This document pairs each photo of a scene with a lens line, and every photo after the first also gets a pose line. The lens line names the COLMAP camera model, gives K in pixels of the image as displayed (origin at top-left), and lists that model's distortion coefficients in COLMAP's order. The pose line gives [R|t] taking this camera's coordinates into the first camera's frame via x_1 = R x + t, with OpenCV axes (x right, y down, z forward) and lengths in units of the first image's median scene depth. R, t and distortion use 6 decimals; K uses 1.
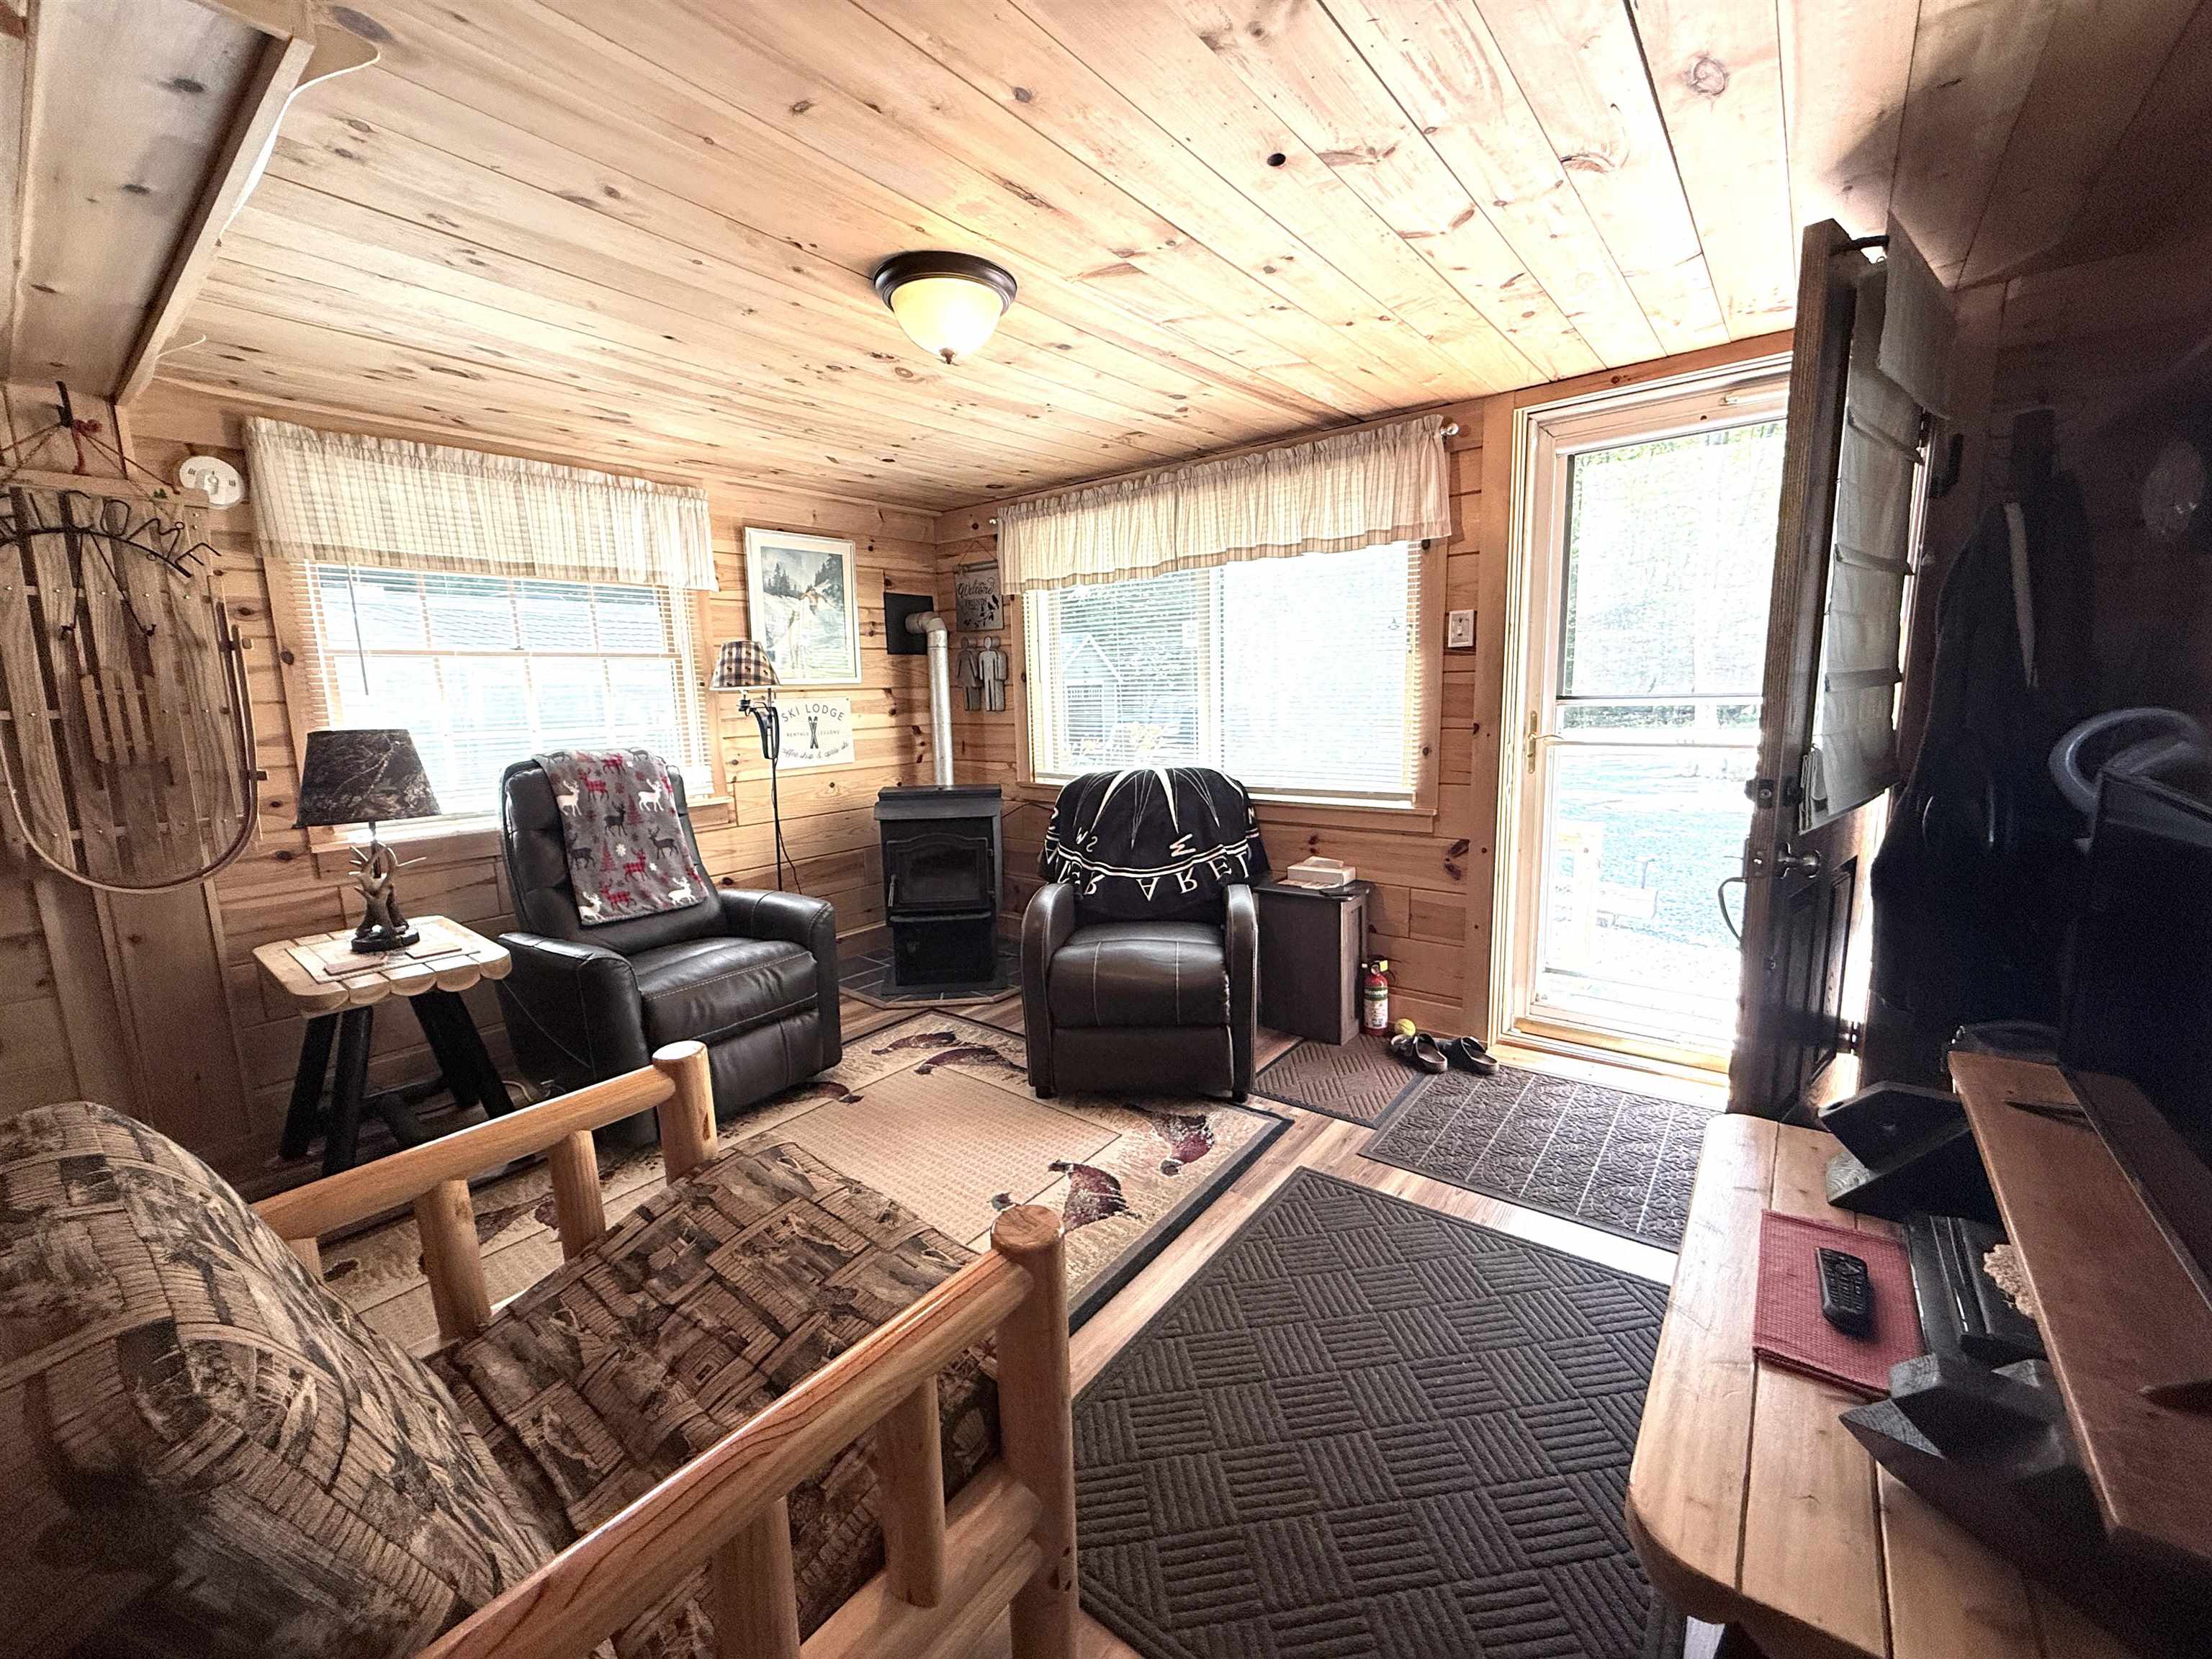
lens RADIAL K [[887.6, 0, 1101.0], [0, 887.6, 819.3], [0, 0, 1]] dist [-0.000579, -0.000009]
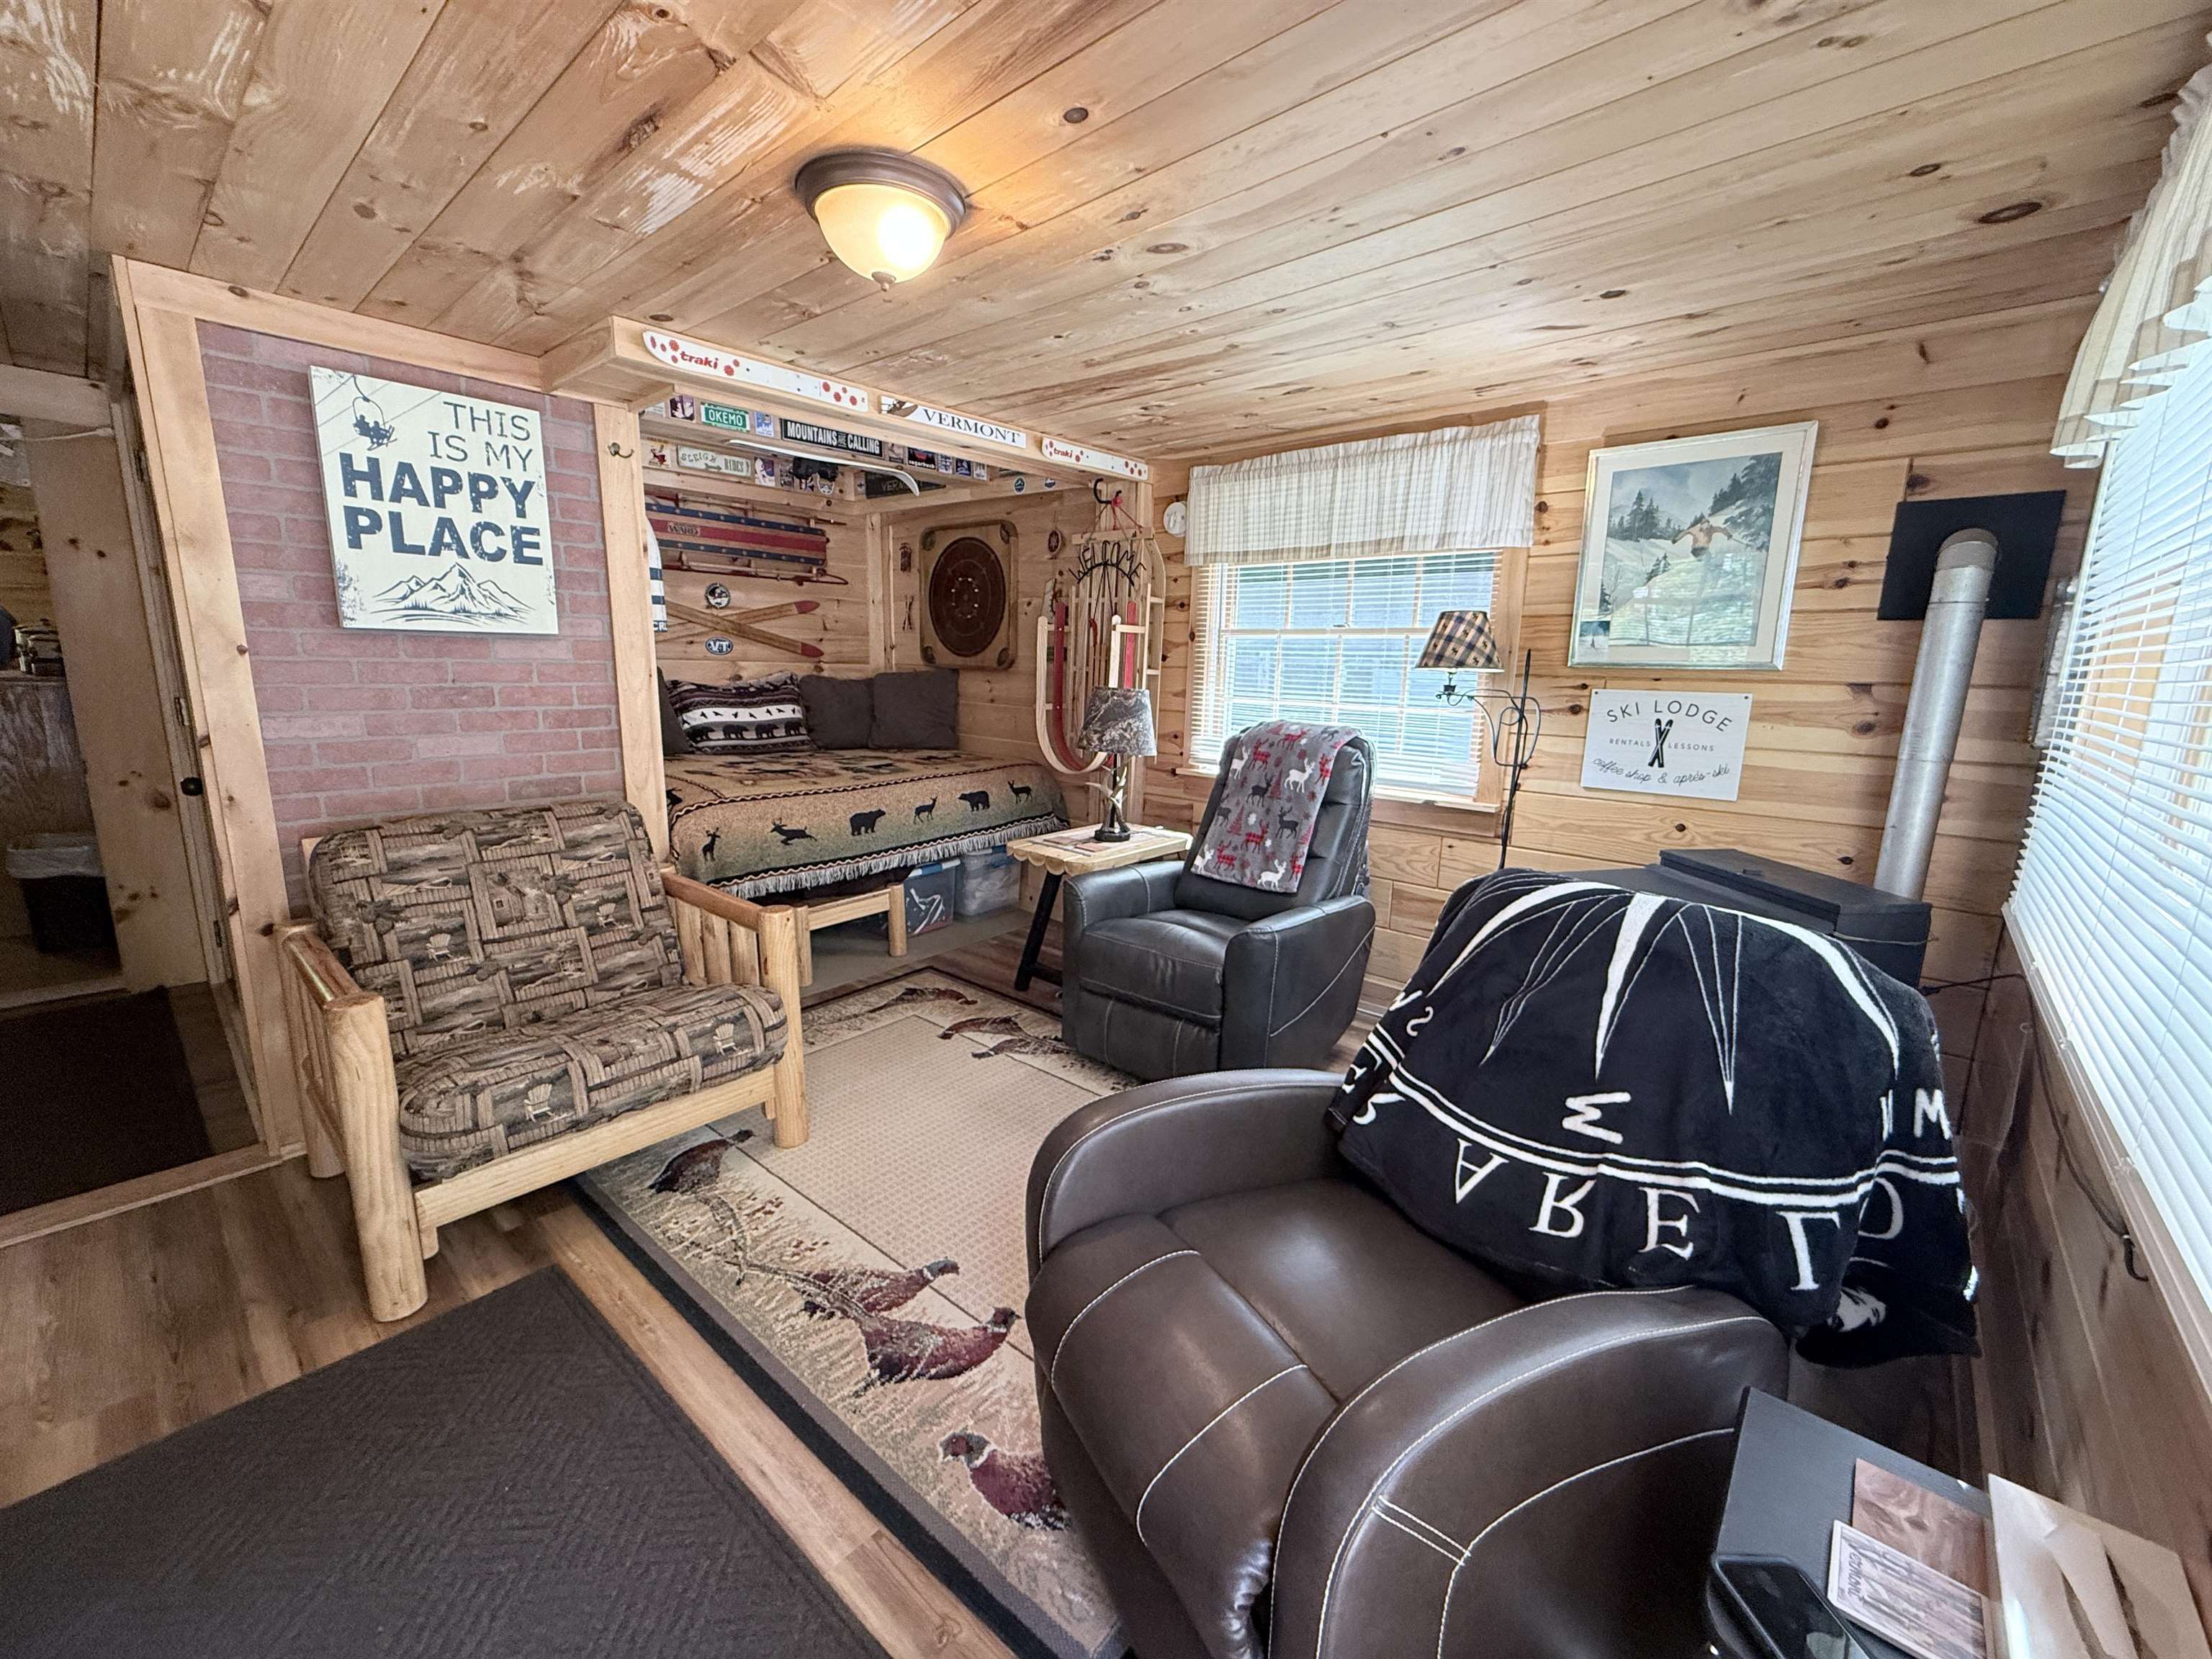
lens RADIAL K [[887.6, 0, 1101.0], [0, 887.6, 819.3], [0, 0, 1]] dist [-0.000579, -0.000009]
pose [[-0.053306, 0.197947, -0.978762, 0.444040], [-0.168917, 0.964243, 0.204211, -0.133751], [0.984188, 0.176215, -0.017964, 0.759652]]
